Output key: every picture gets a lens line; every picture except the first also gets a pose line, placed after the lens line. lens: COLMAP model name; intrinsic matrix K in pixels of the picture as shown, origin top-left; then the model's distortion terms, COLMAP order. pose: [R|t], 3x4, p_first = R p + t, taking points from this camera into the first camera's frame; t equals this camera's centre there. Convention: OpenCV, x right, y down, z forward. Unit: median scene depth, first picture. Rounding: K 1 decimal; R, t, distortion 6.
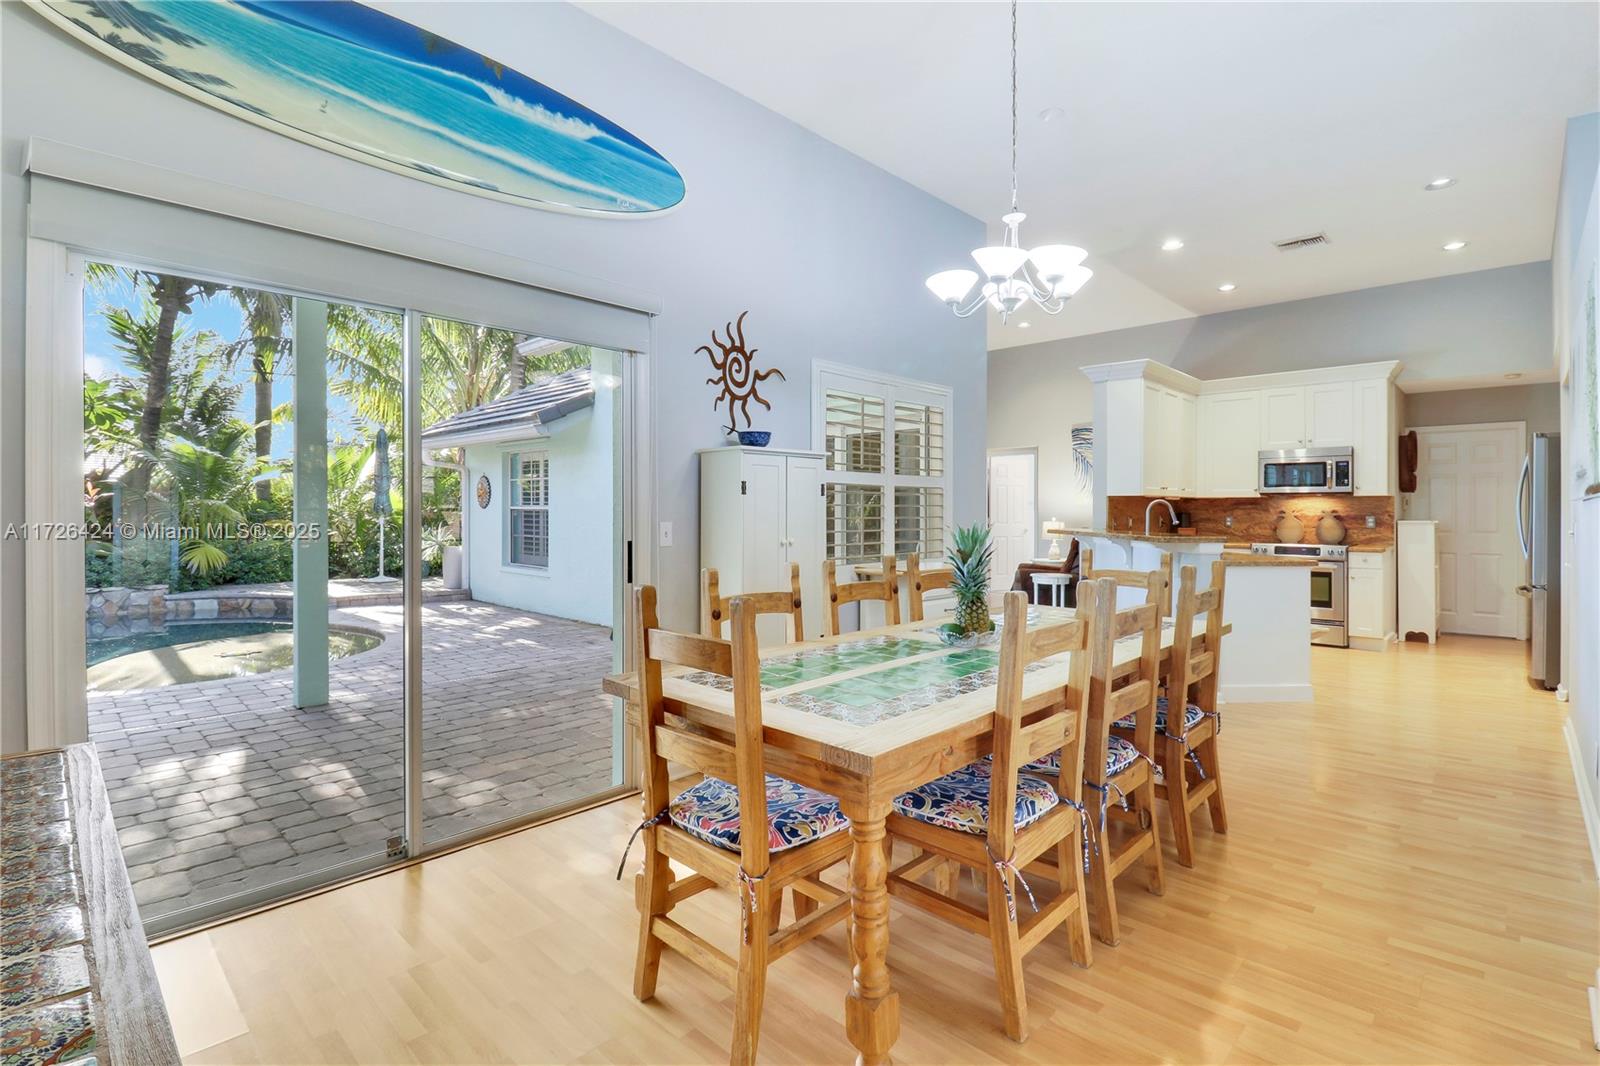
lens RADIAL K [[750.4, 0, 829.2], [0, 750.4, 511.3], [0, 0, 1]] dist [-0.005482, -0.008359]
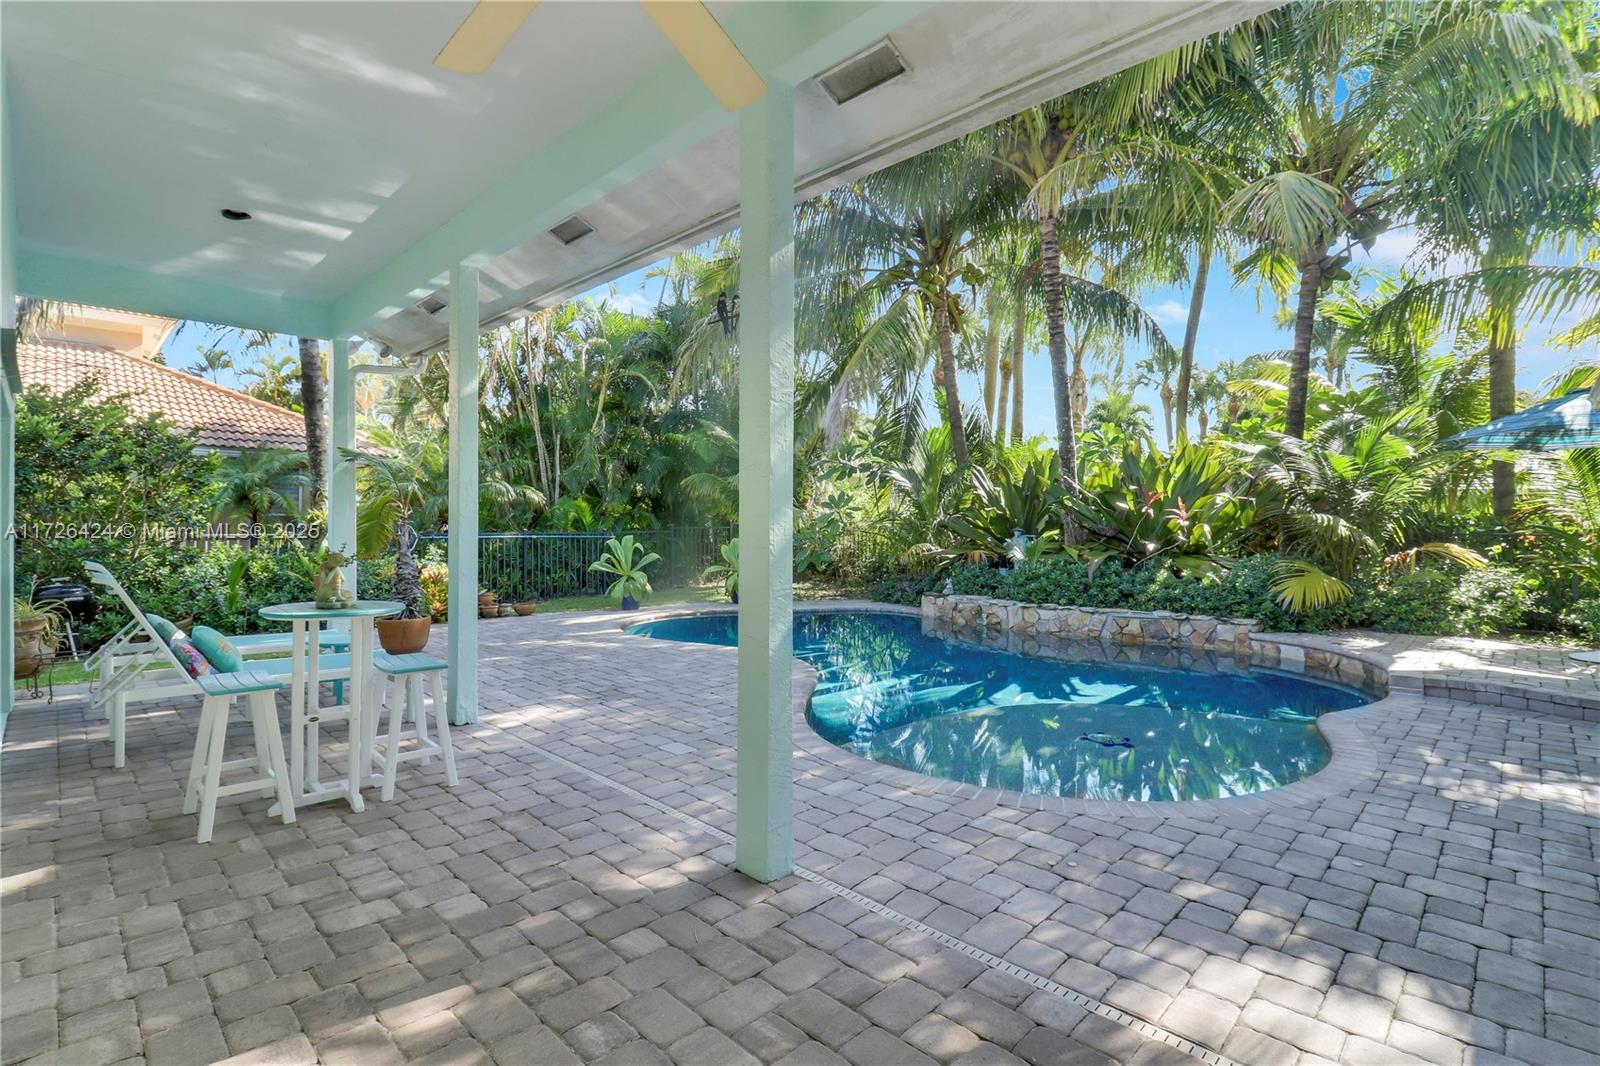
lens RADIAL K [[750.4, 0, 795.0], [0, 750.4, 513.1], [0, 0, 1]] dist [-0.005482, -0.008359]
pose [[-0.024635, -0.012891, -0.999613, -0.086986], [-0.005364, 0.999904, -0.012763, -0.007407], [0.999682, 0.005048, -0.024702, 0.740089]]
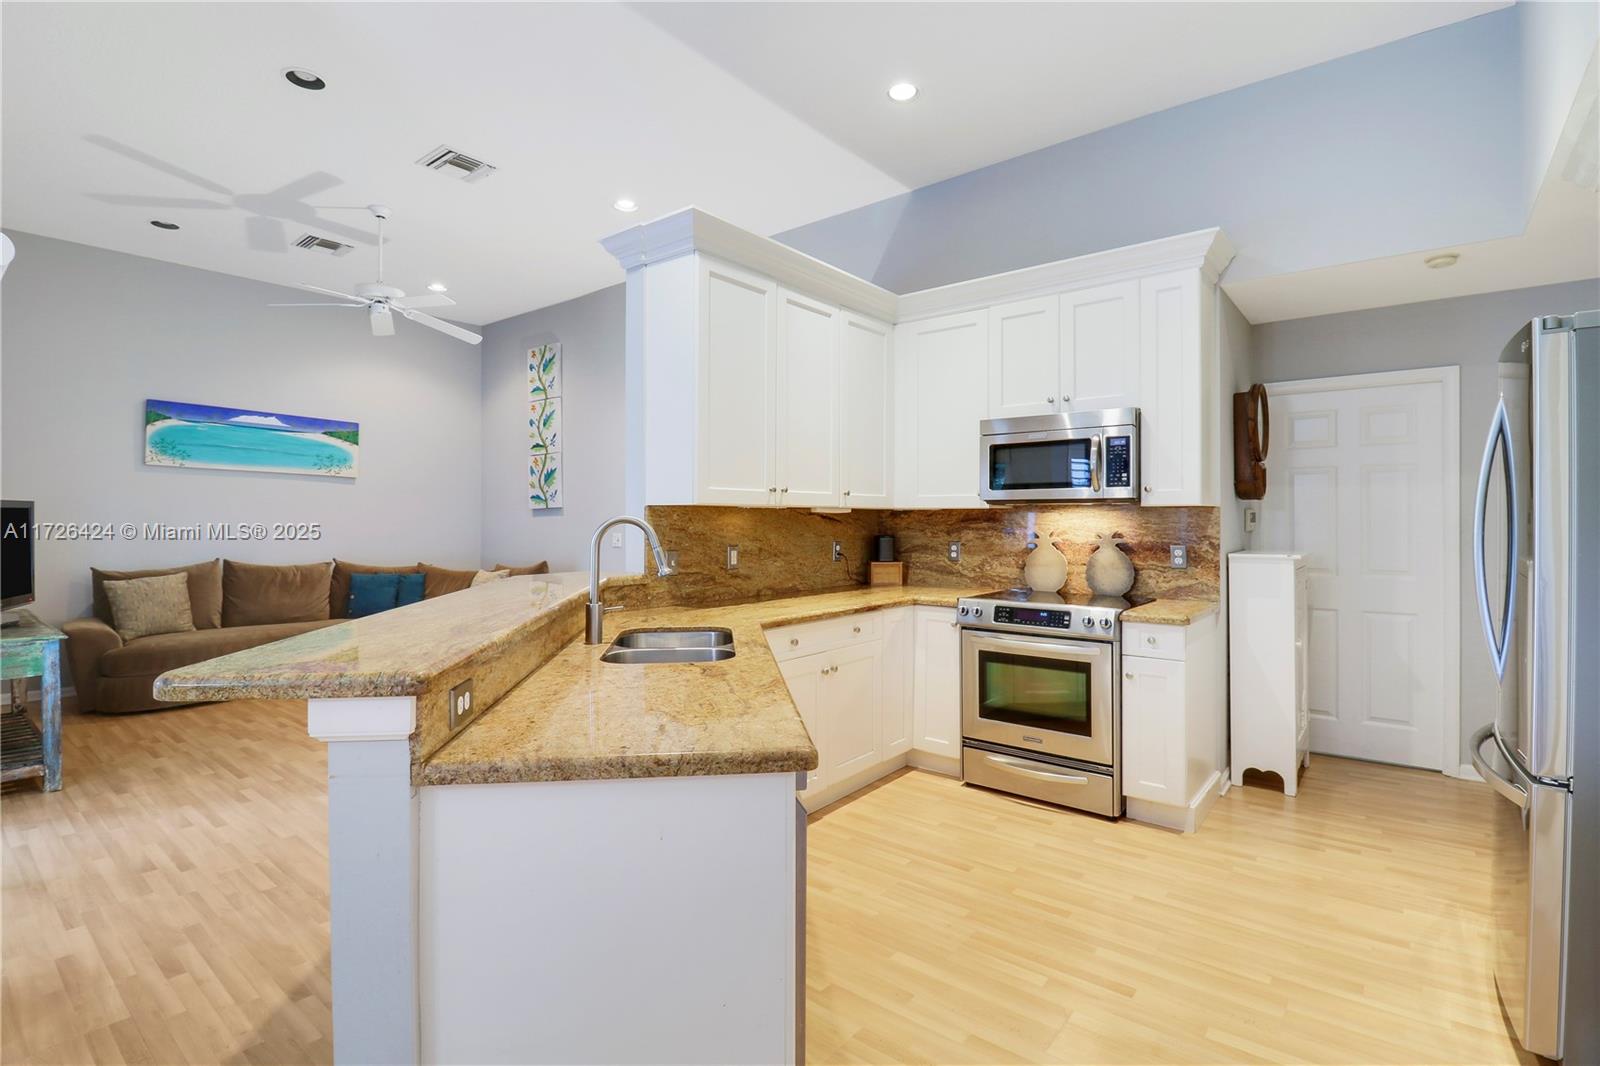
lens RADIAL K [[750.4, 0, 824.2], [0, 750.4, 521.8], [0, 0, 1]] dist [-0.005482, -0.008359]
pose [[0.996263, -0.001040, 0.086366, 0.437417], [0.001121, 0.999999, -0.000896, -0.009490], [-0.086364, 0.000989, 0.996263, 0.505757]]
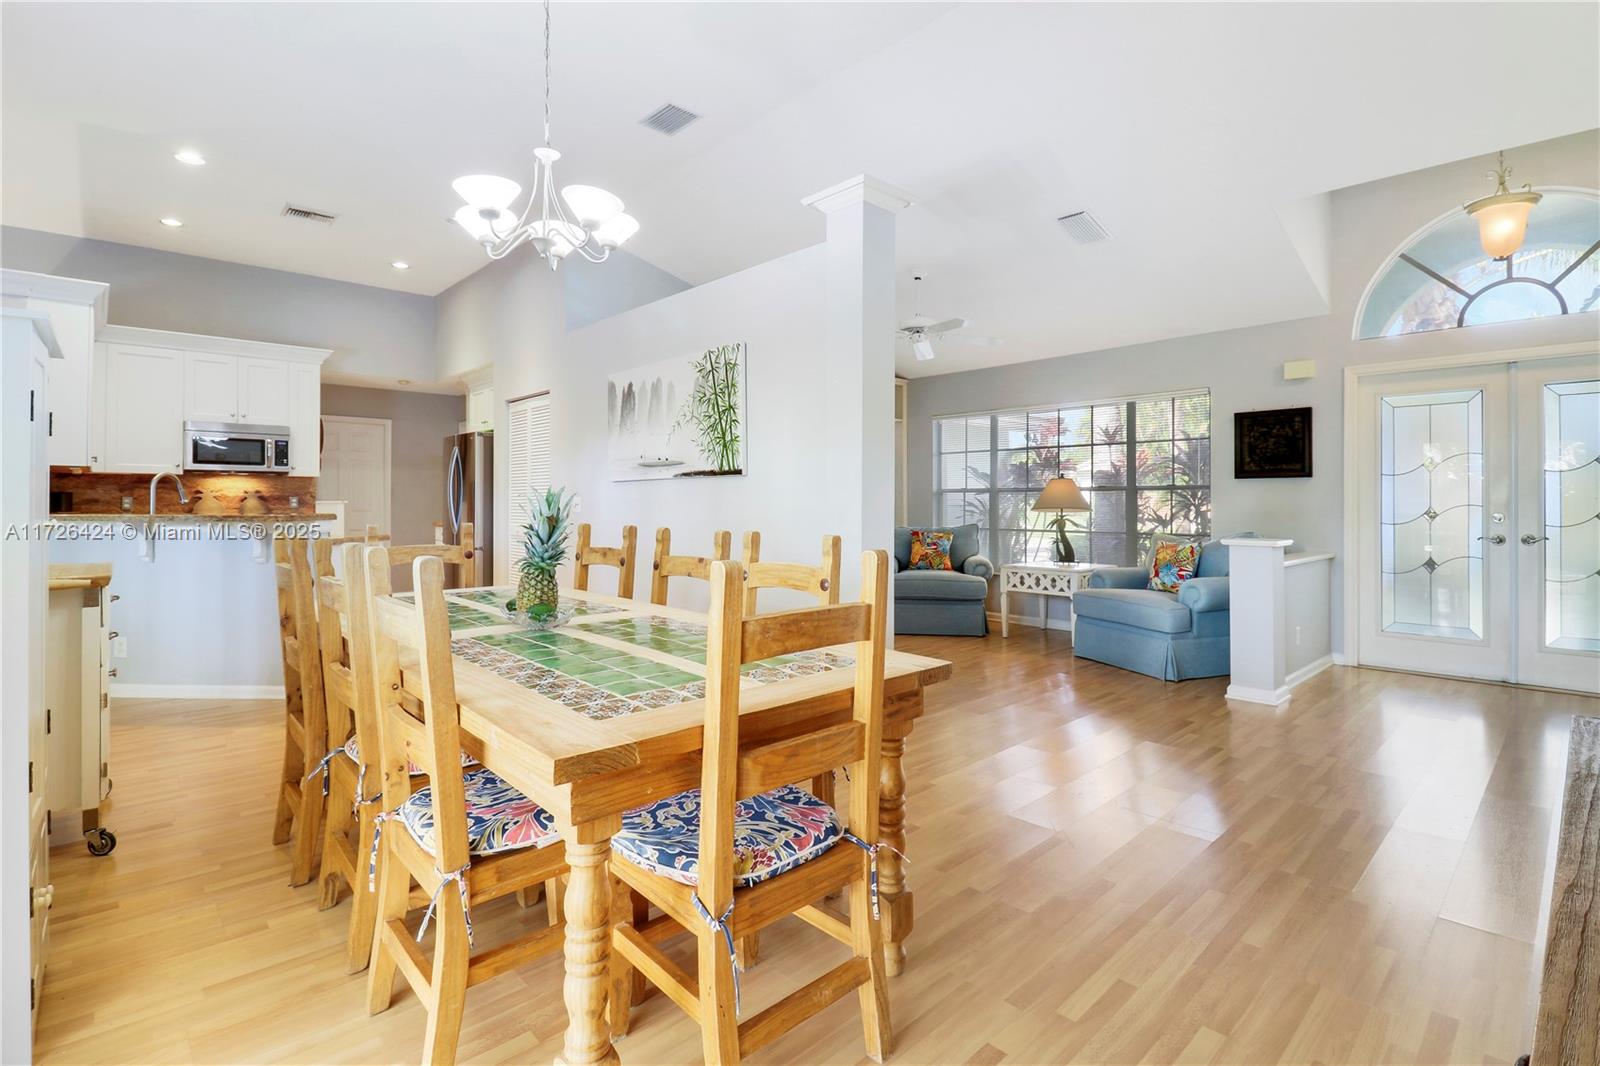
lens RADIAL K [[753.1, 0, 791.7], [0, 753.1, 500.3], [0, 0, 1]] dist [-0.001394, -0.009507]
pose [[0.069568, -0.000136, 0.997577, -0.252173], [0.000872, 1.000000, 0.000076, 0.012252], [-0.997577, 0.000864, 0.069568, 0.252260]]
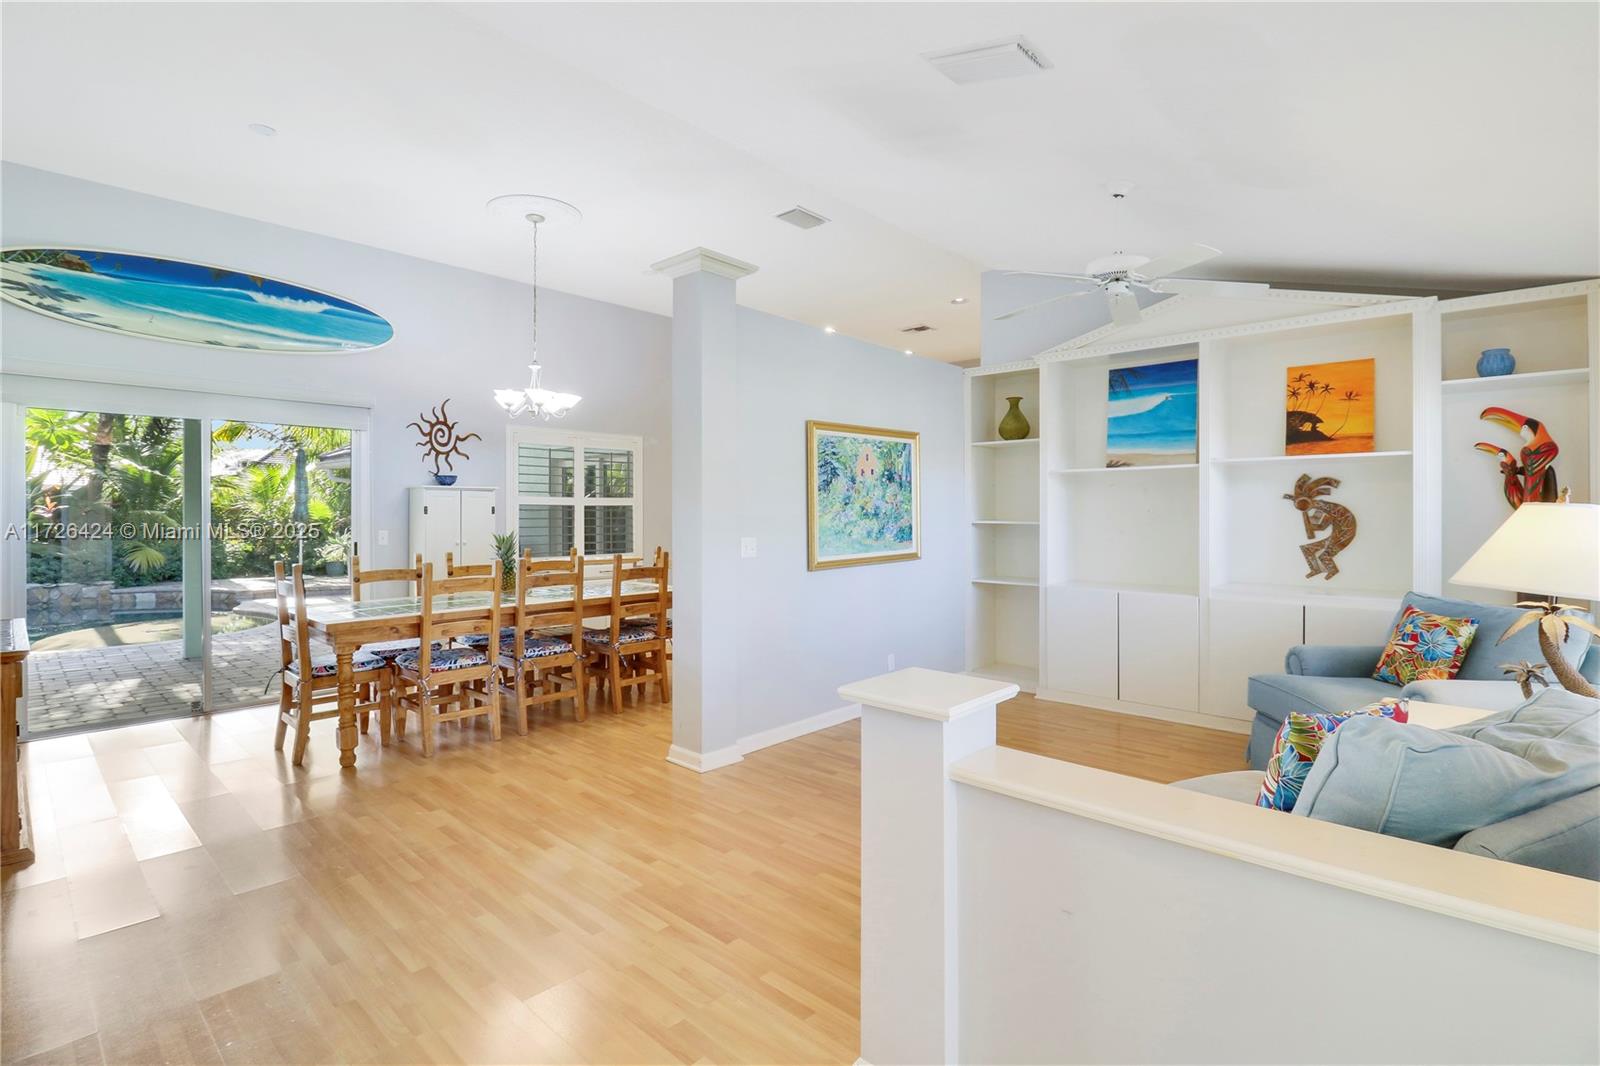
lens RADIAL K [[750.4, 0, 820.6], [0, 750.4, 511.4], [0, 0, 1]] dist [-0.005482, -0.008359]
pose [[0.999882, -0.002372, 0.015152, 0.355460], [0.002445, 0.999985, -0.004843, -0.008849], [-0.015140, 0.004879, 0.999873, -0.329940]]
